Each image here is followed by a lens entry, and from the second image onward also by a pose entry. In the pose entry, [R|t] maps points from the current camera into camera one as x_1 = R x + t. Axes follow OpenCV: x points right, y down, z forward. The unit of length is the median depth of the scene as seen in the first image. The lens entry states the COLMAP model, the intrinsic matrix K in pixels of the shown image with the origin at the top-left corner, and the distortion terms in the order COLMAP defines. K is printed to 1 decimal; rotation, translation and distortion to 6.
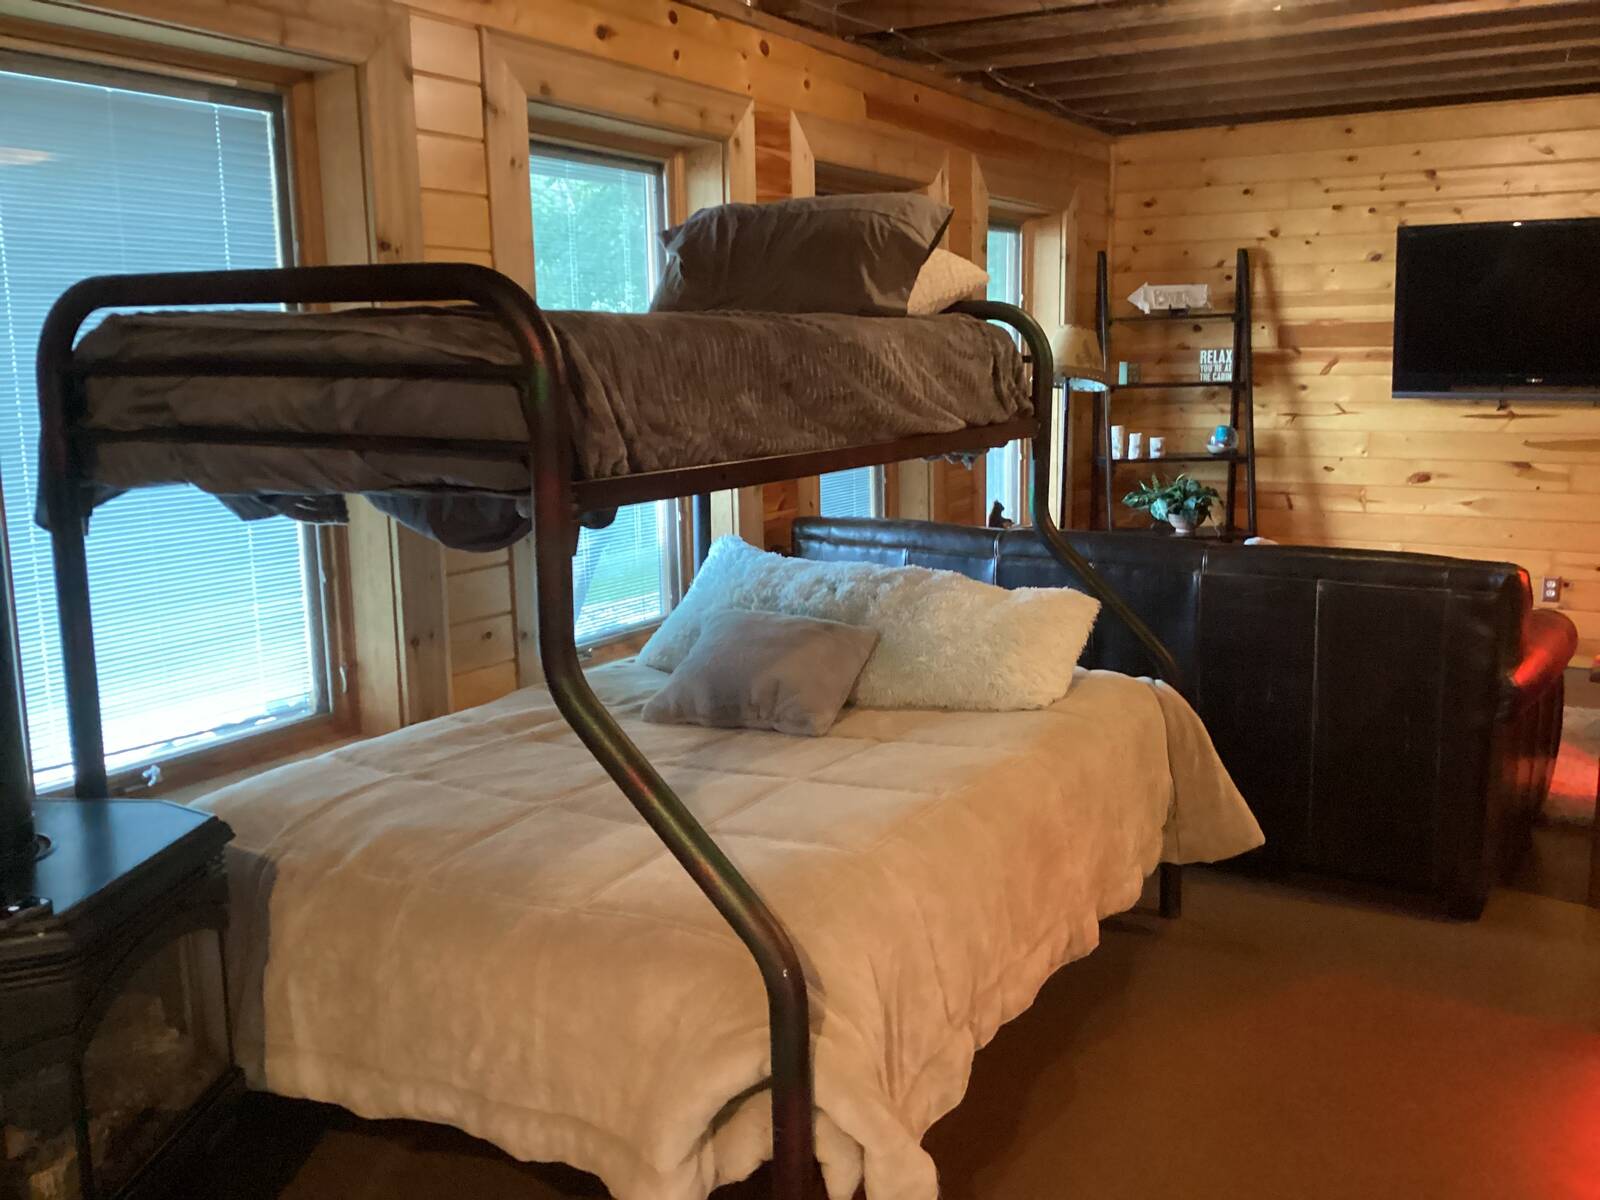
lens RADIAL K [[1429.2, 0, 791.2], [0, 1429.2, 599.1], [0, 0, 1]] dist [0.111128, -0.223800]
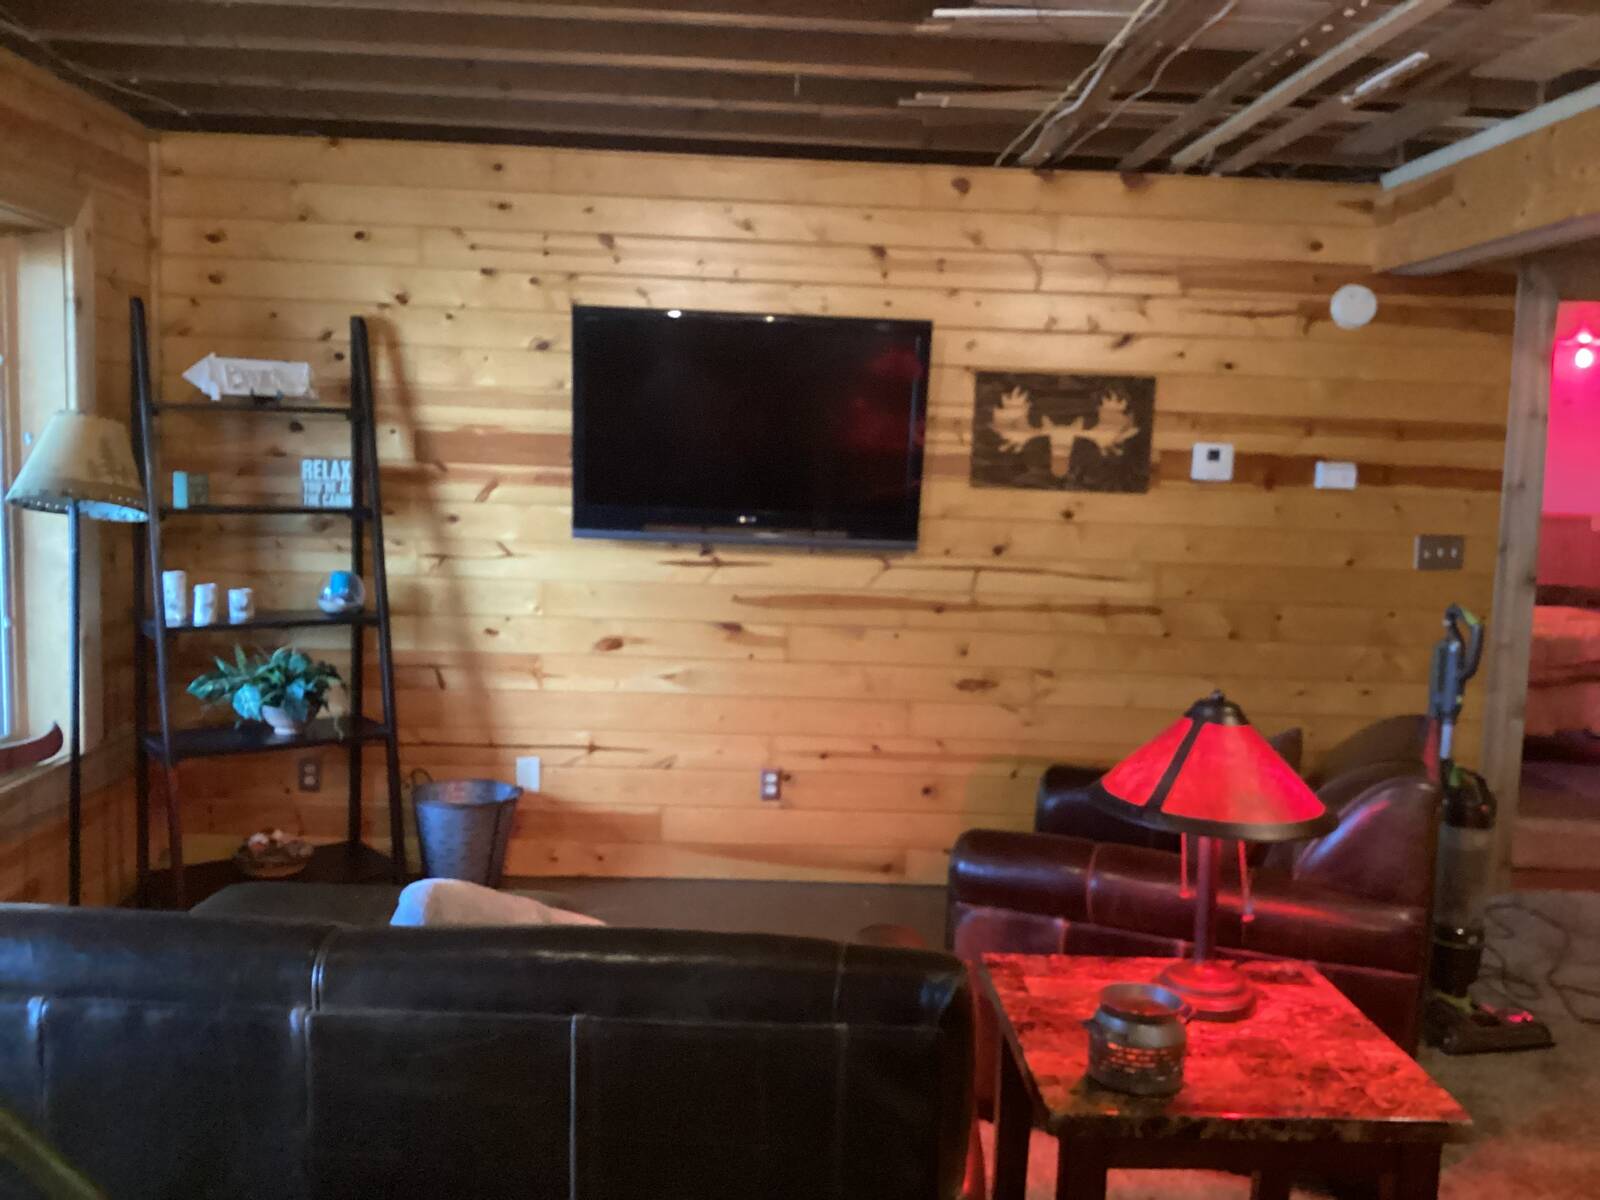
lens RADIAL K [[1429.2, 0, 791.2], [0, 1429.2, 599.1], [0, 0, 1]] dist [0.111128, -0.223800]
pose [[0.828442, -0.016131, 0.559842, 0.095976], [0.051534, 0.997540, -0.047517, -0.064873], [-0.557699, 0.068216, 0.827236, 0.325713]]
